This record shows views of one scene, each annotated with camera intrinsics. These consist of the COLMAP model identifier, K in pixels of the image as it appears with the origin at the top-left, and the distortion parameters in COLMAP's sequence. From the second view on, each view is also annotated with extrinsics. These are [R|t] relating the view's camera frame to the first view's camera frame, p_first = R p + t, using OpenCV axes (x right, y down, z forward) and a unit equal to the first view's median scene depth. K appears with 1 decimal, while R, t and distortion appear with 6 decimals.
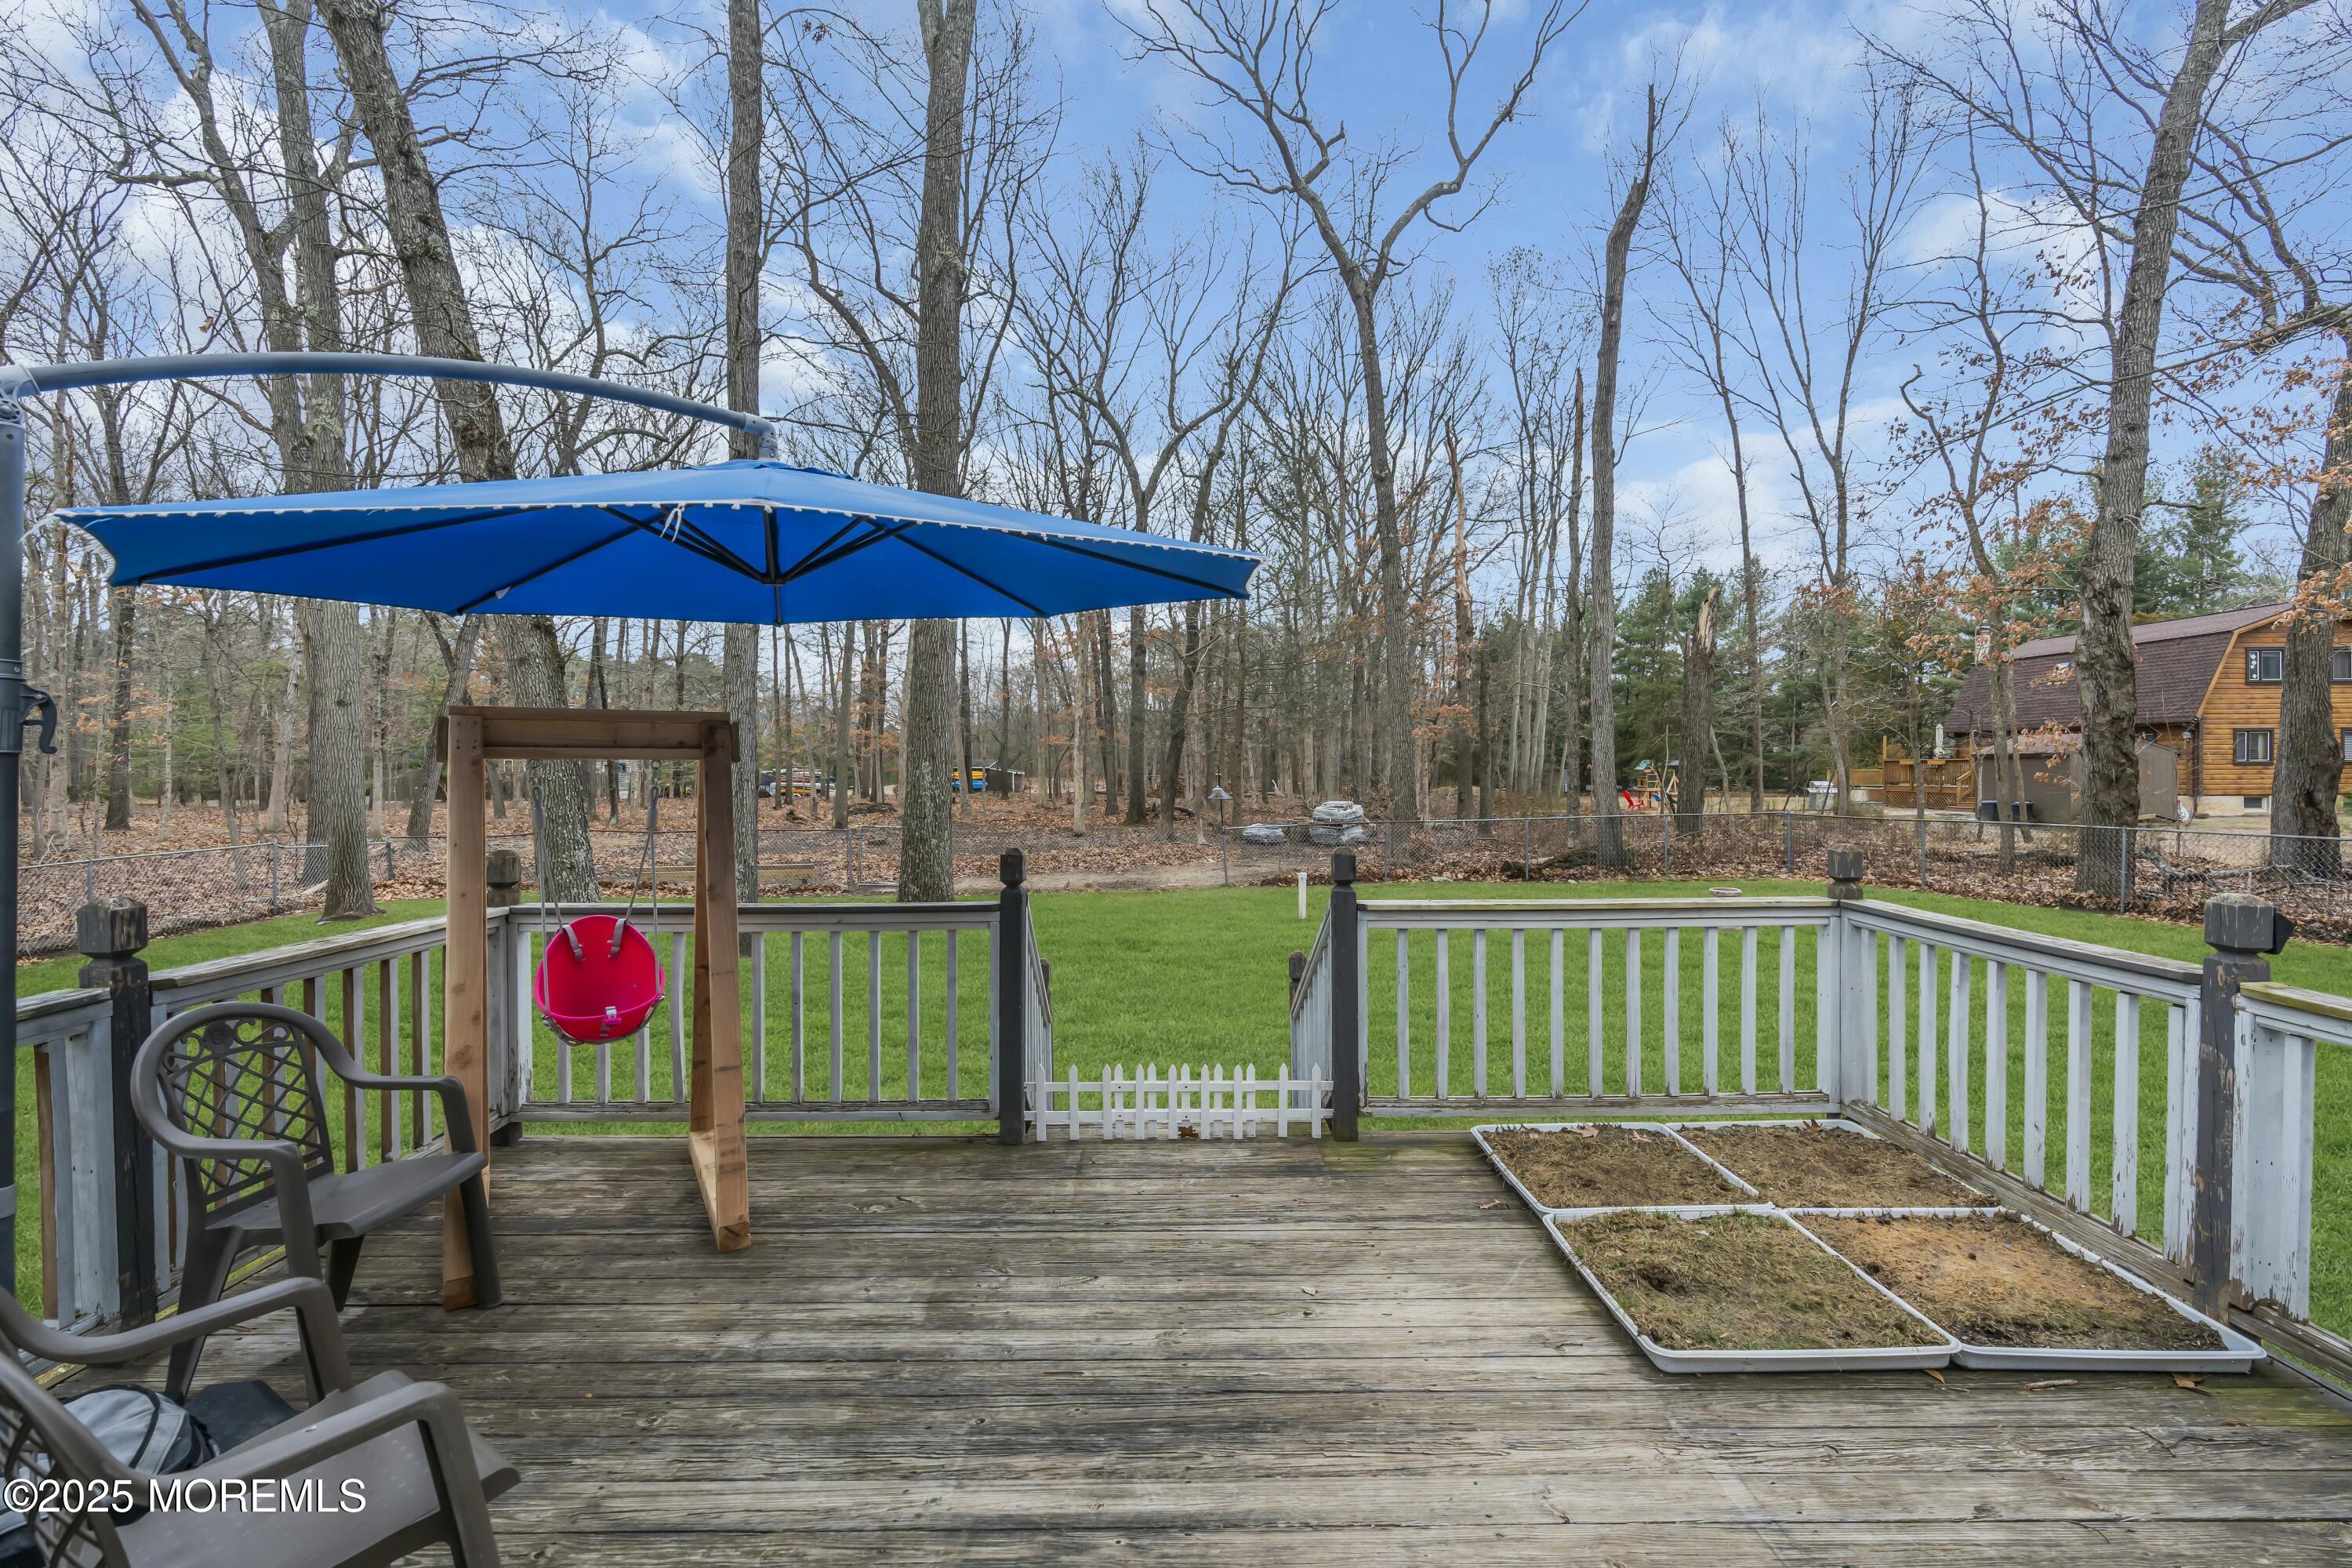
lens RADIAL K [[1038.8, 0, 1172.2], [0, 1038.8, 767.4], [0, 0, 1]] dist [-0.011284, 0.006196]
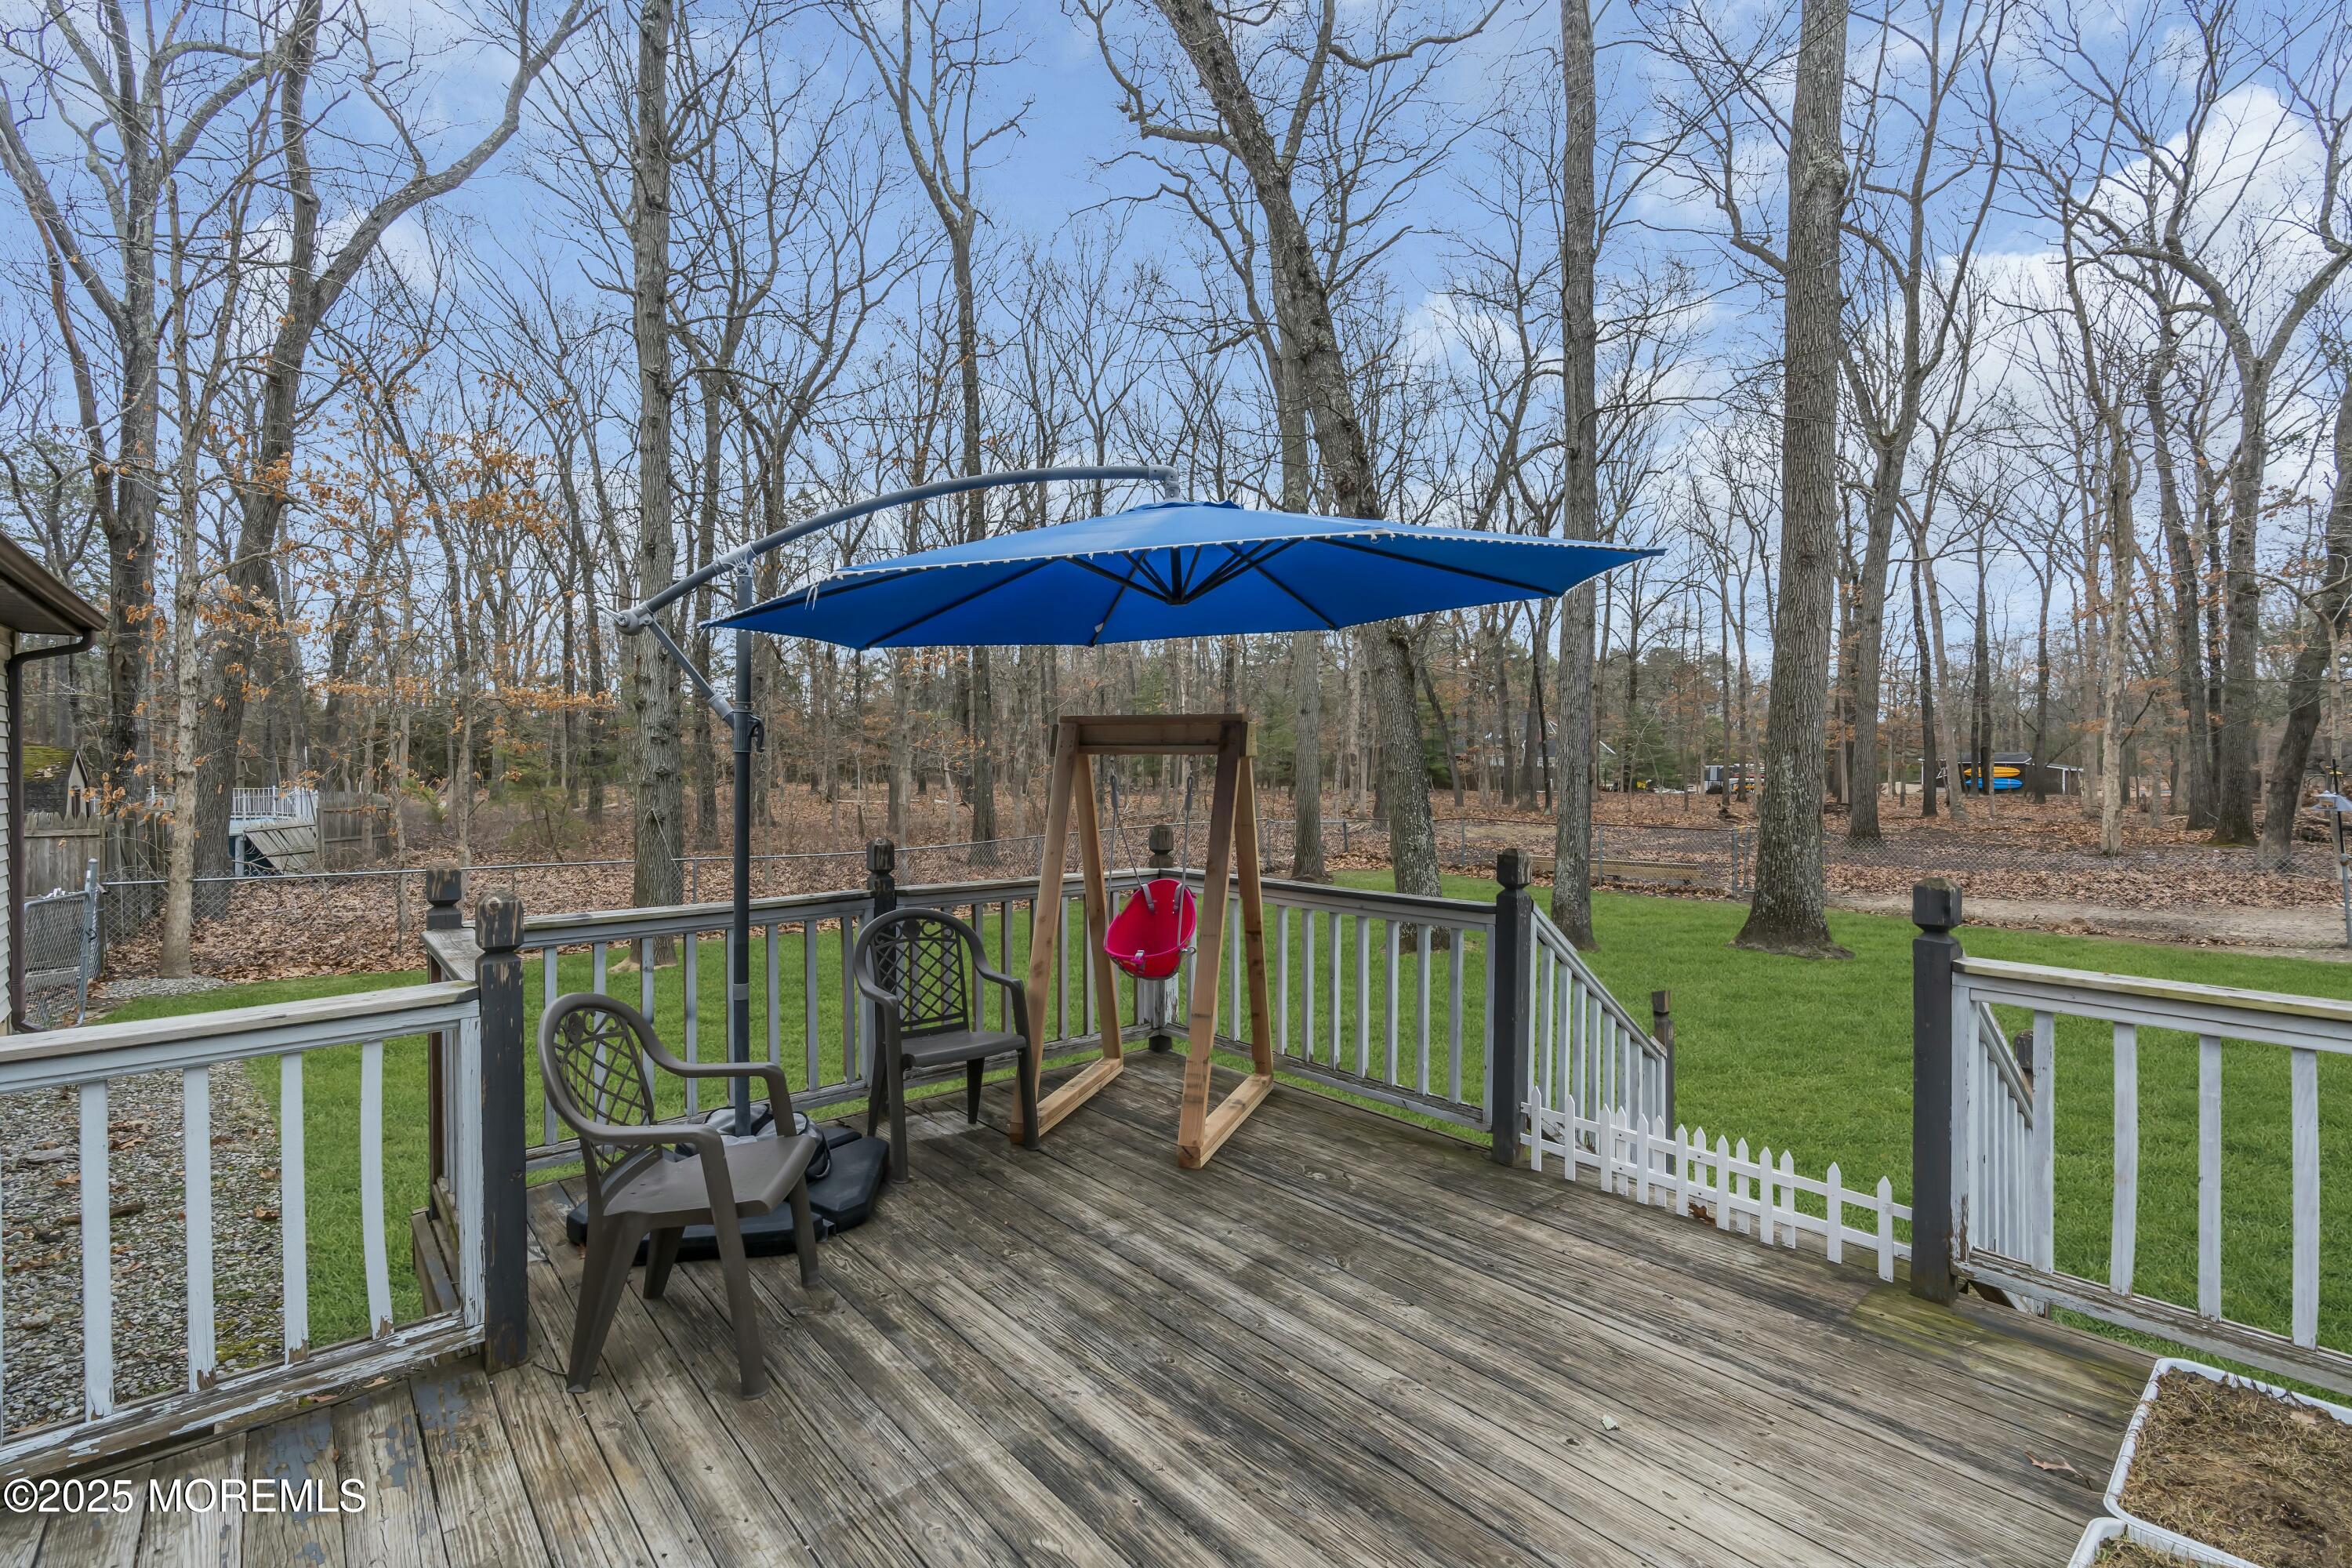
lens RADIAL K [[1038.8, 0, 1172.2], [0, 1038.8, 767.4], [0, 0, 1]] dist [-0.011284, 0.006196]
pose [[0.651971, 0.005538, -0.758224, 0.363424], [-0.001581, 0.999981, 0.005945, 0.000223], [0.758242, -0.002678, 0.651967, 0.166186]]
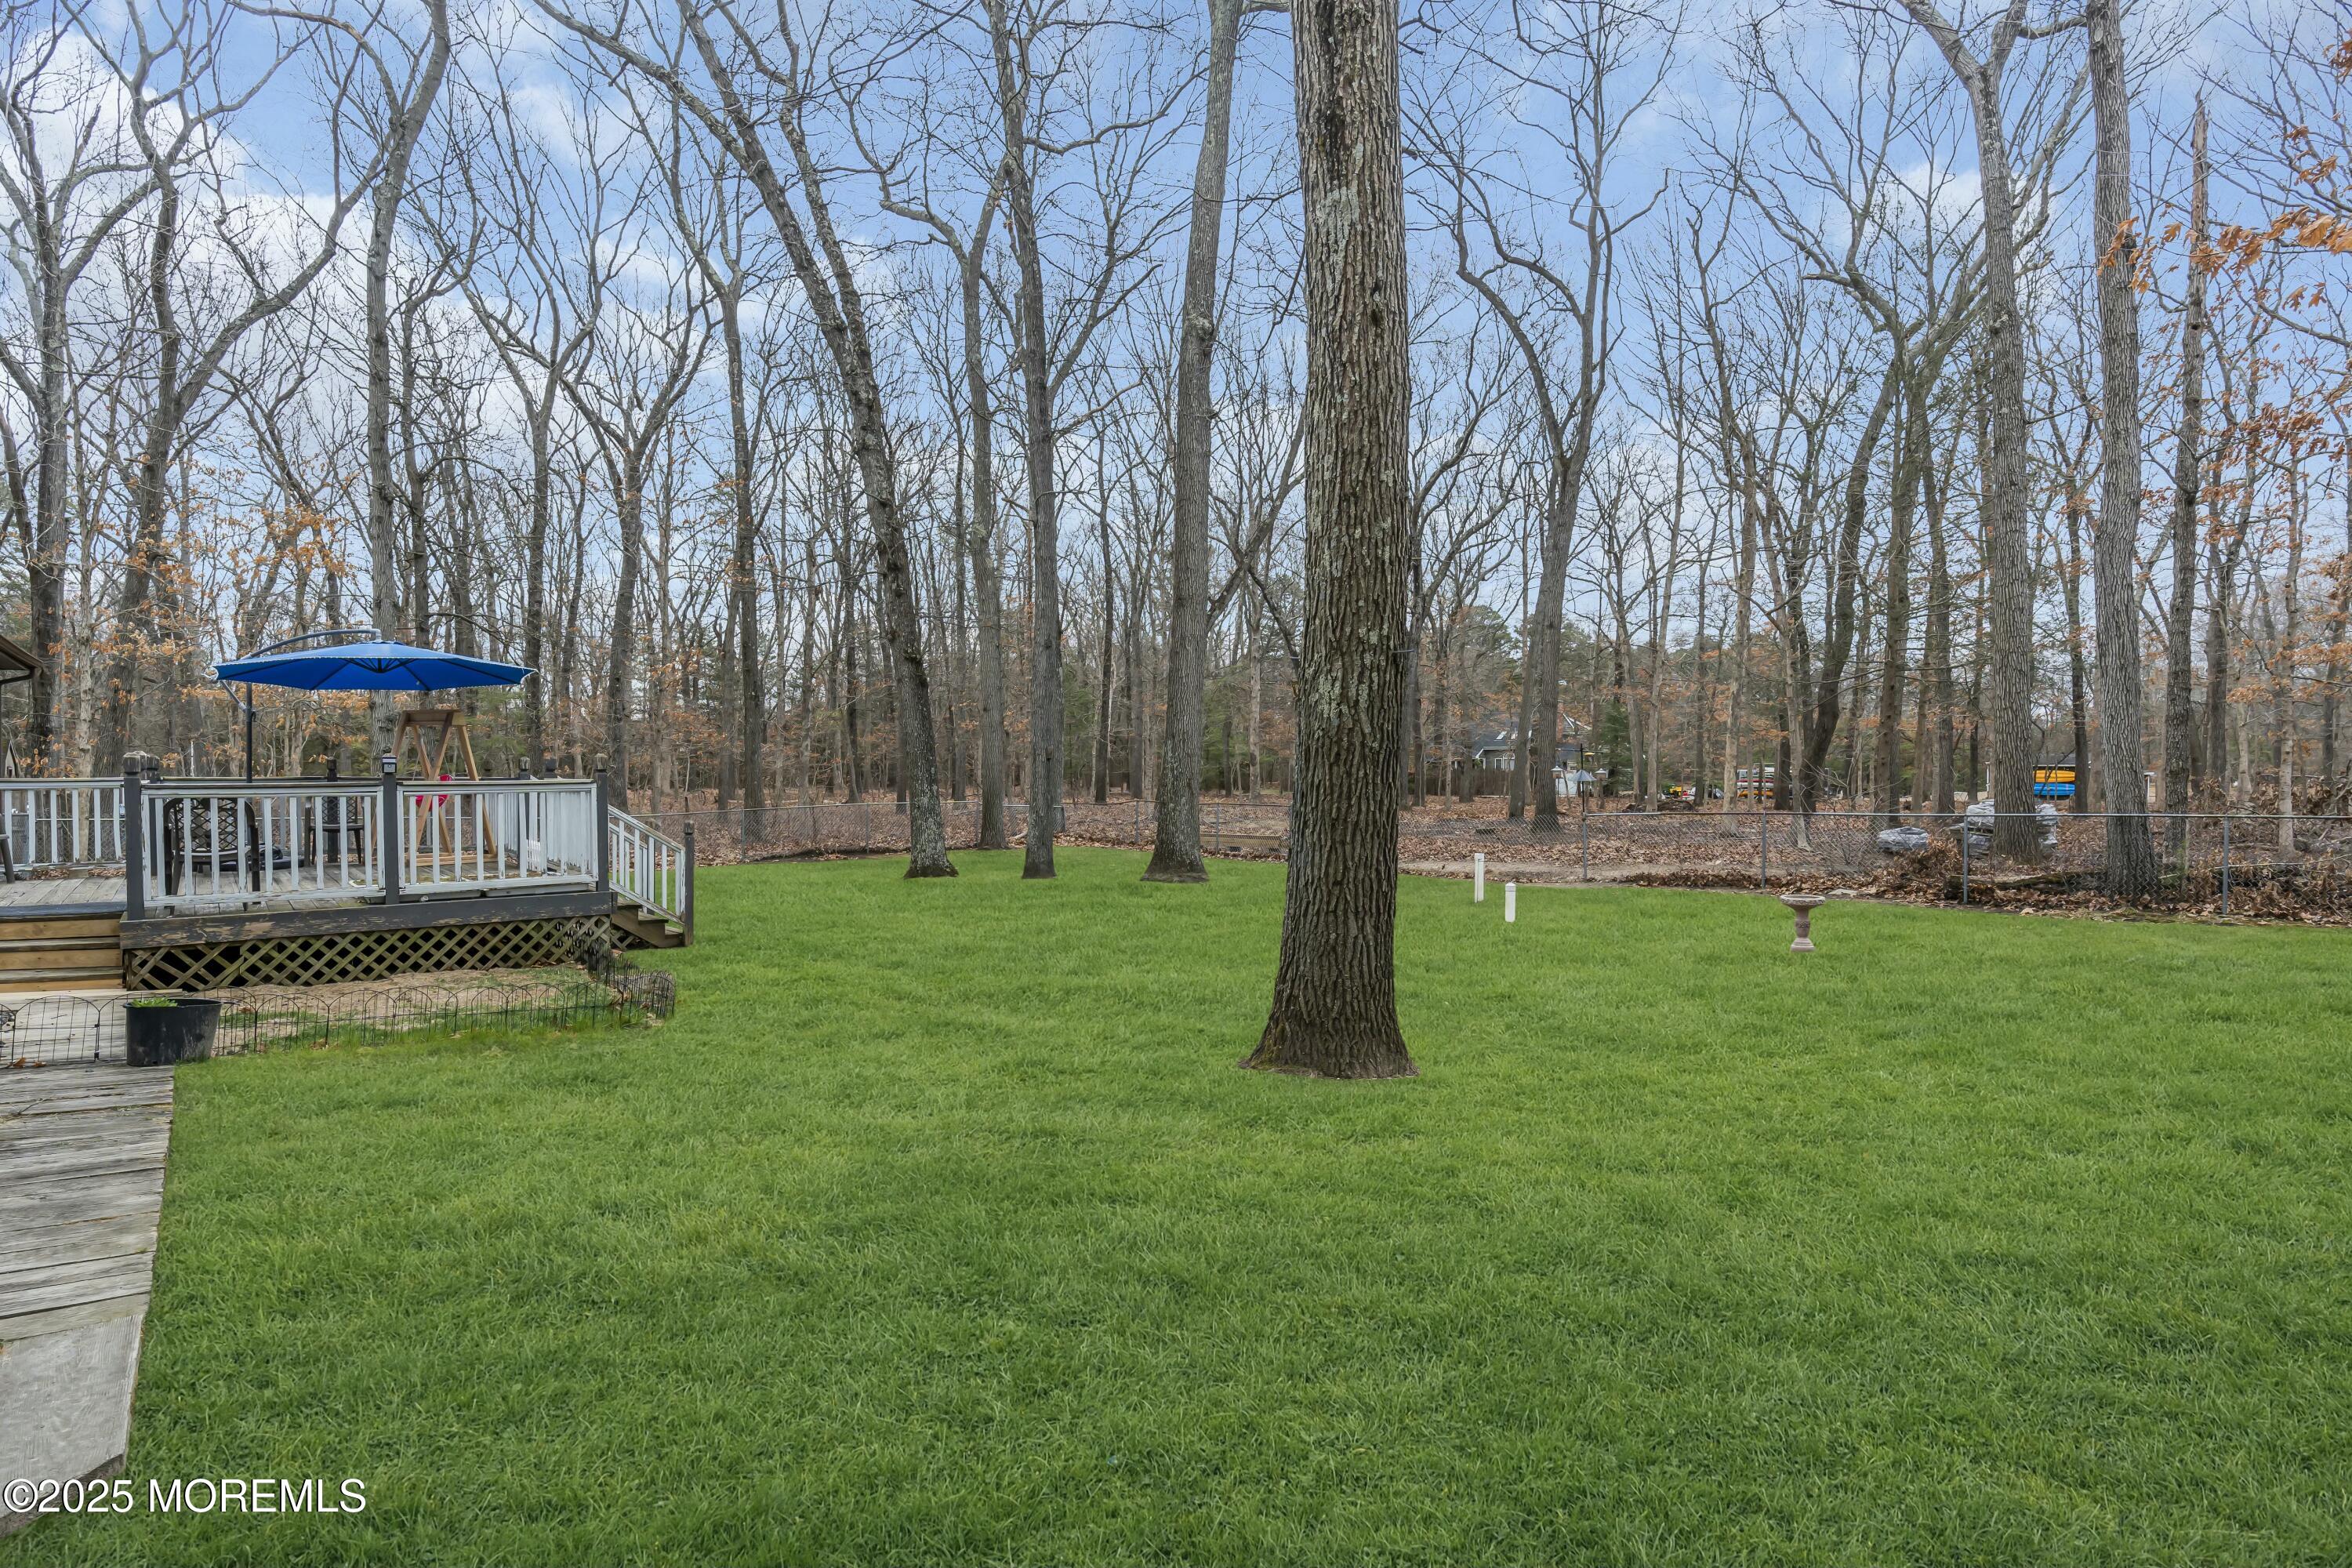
lens RADIAL K [[1242.6, 0, 1173.3], [0, 1242.6, 771.9], [0, 0, 1]] dist [-0.004513, 0.009592]
pose [[0.612039, 0.009811, -0.790766, 3.875673], [-0.003218, 0.999946, 0.009915, 0.069796], [0.790821, -0.003524, 0.612038, 0.413471]]
